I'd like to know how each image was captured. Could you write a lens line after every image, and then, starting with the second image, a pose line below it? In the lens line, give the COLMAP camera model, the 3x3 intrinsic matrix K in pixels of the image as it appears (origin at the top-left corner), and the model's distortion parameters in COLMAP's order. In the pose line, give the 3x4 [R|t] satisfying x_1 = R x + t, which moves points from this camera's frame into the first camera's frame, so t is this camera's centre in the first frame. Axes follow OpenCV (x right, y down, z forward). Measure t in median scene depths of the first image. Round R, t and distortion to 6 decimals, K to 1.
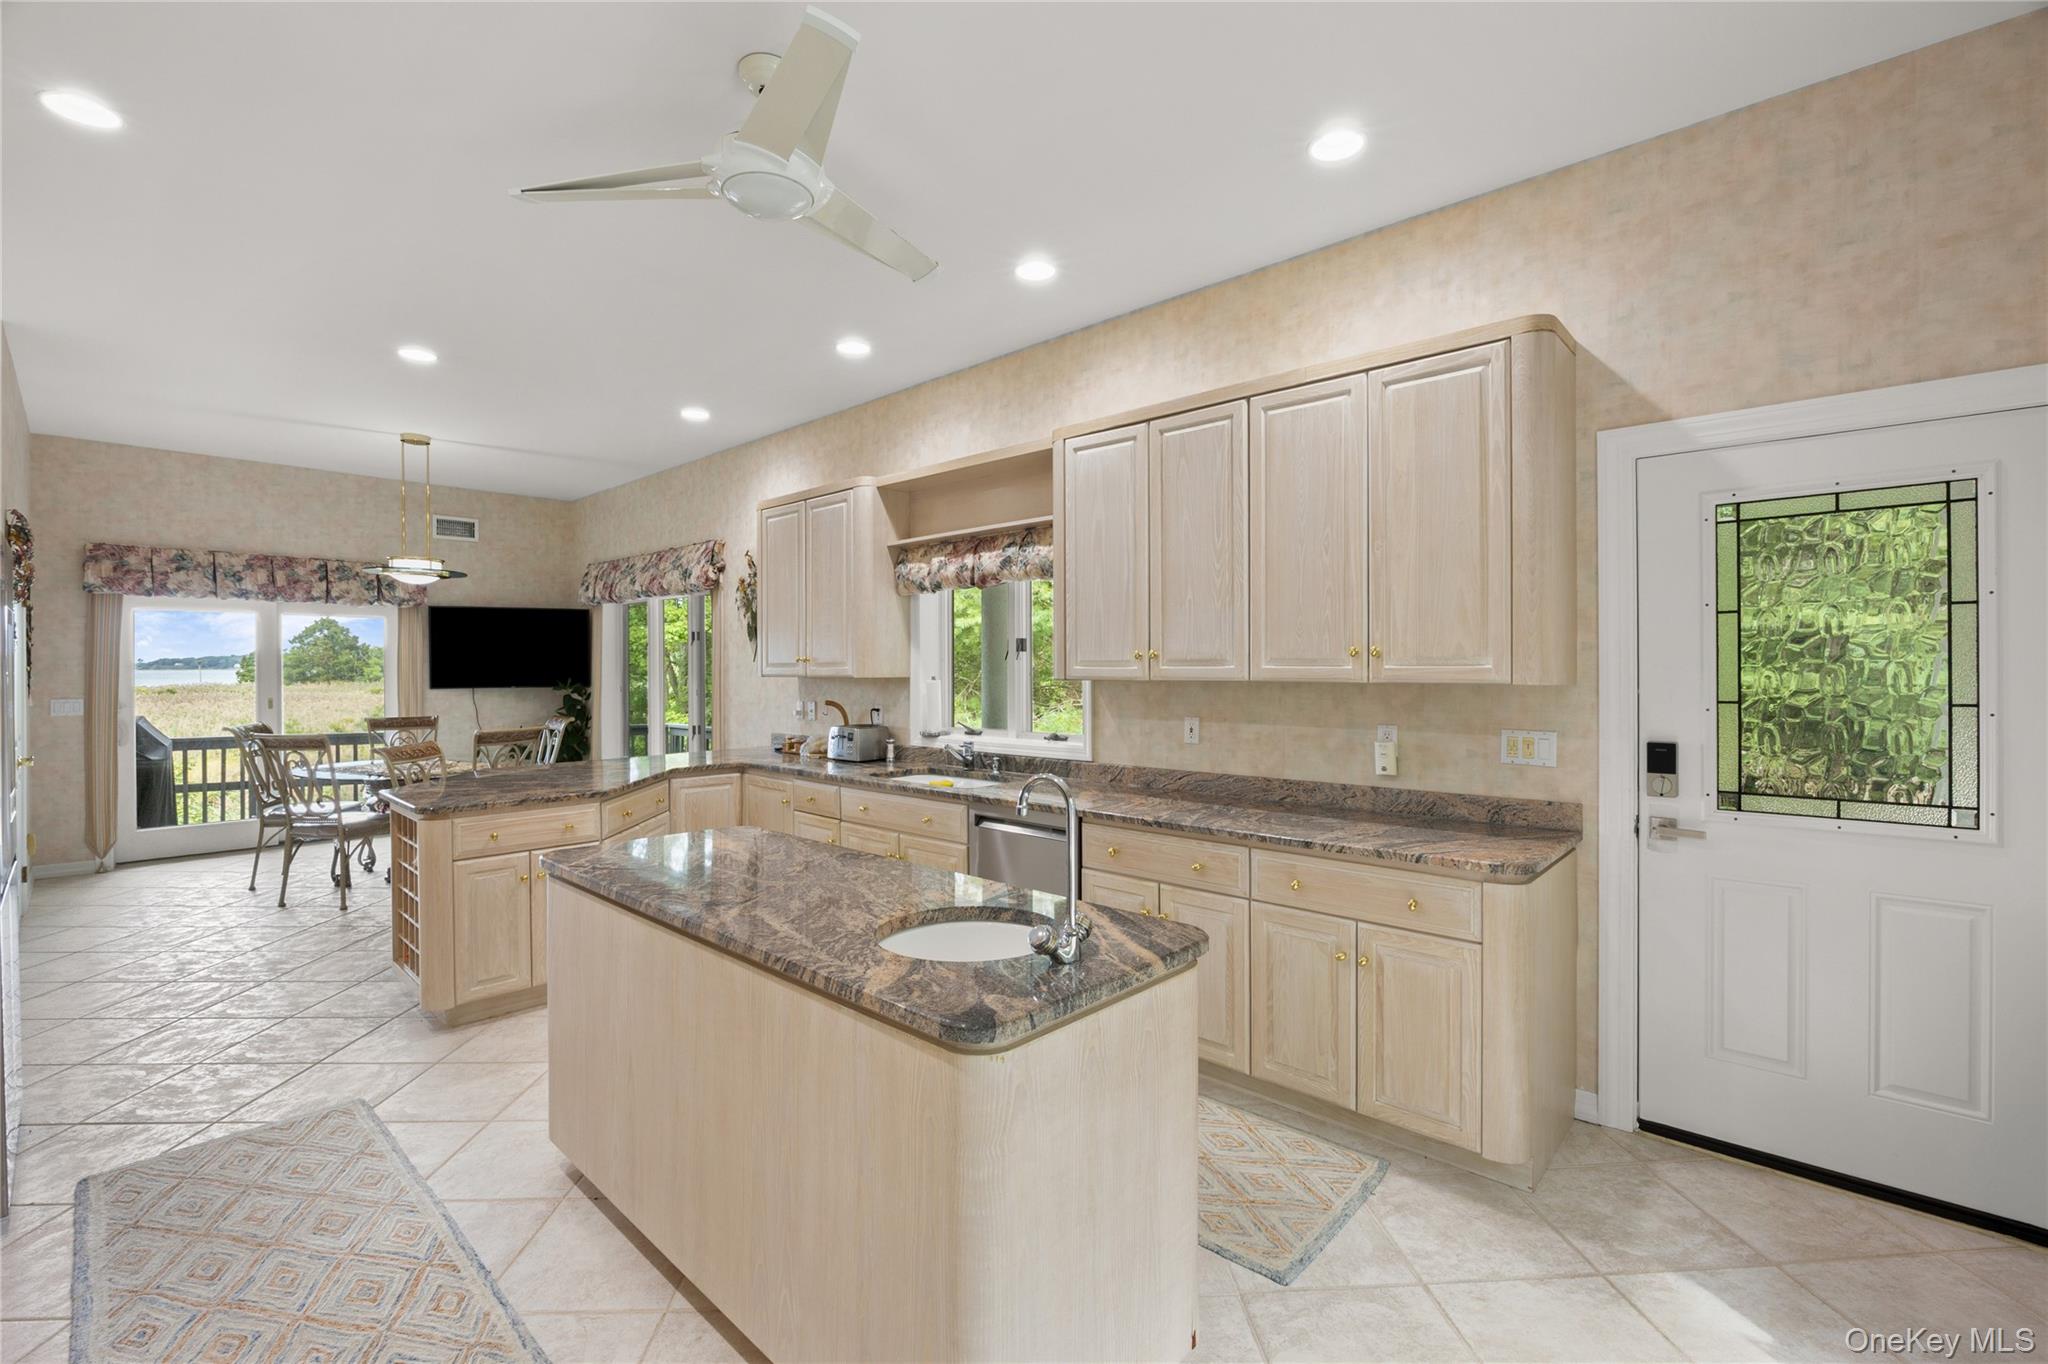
lens RADIAL K [[893.9, 0, 1033.2], [0, 893.9, 665.6], [0, 0, 1]] dist [-0.016608, -0.001372]
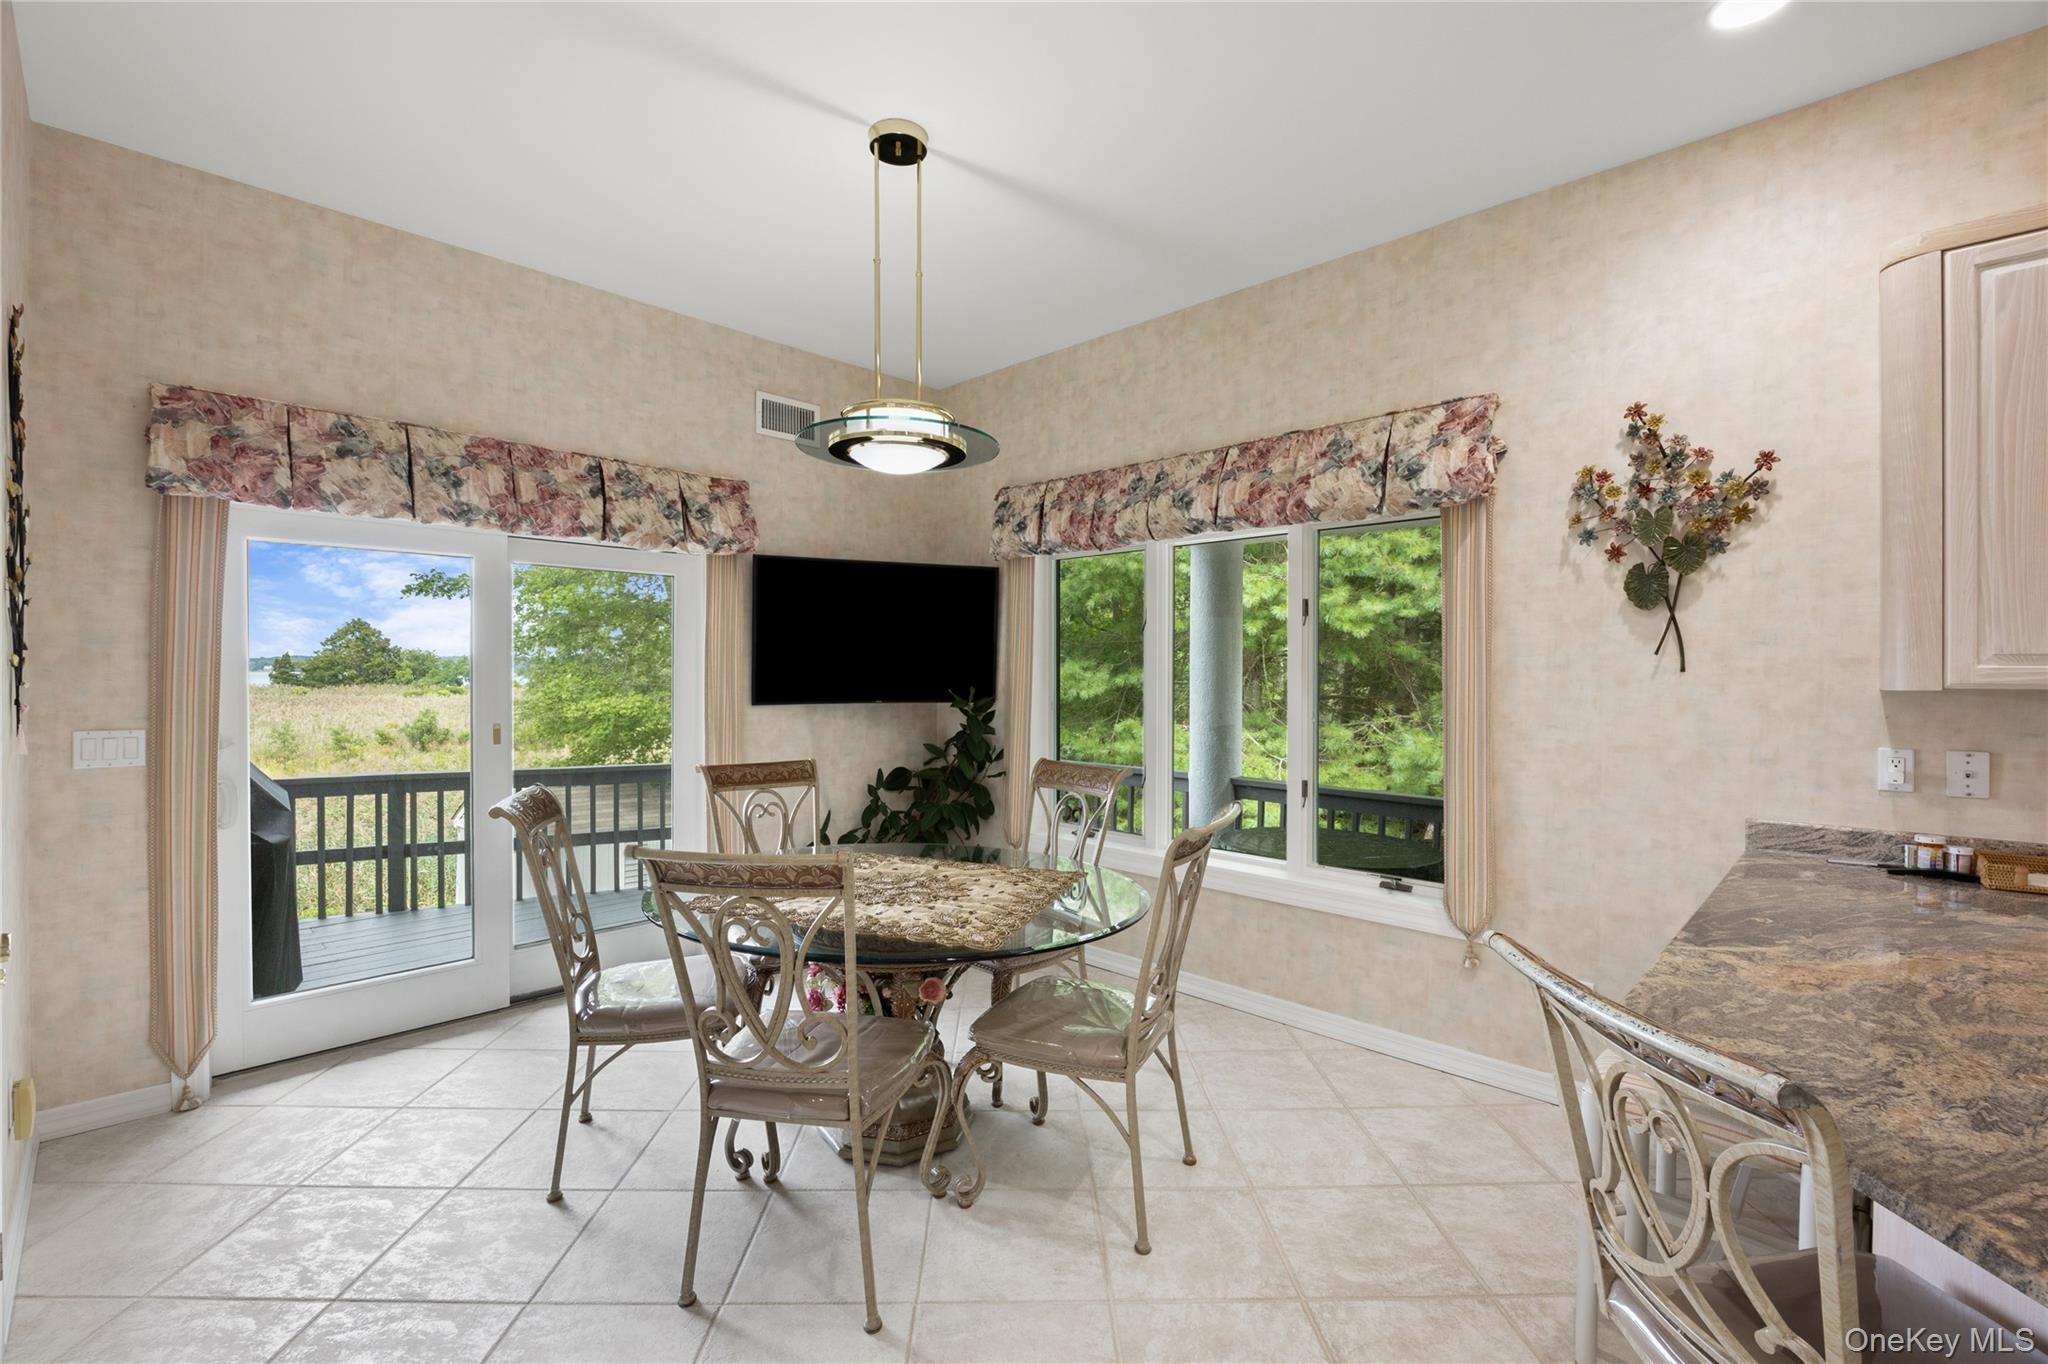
lens RADIAL K [[893.9, 0, 1021.7], [0, 893.9, 675.0], [0, 0, 1]] dist [-0.016608, -0.001372]
pose [[0.999653, 0.005110, -0.025858, -0.582355], [-0.005005, 0.999979, 0.004118, 0.005114], [0.025879, -0.003987, 0.999657, 0.523237]]
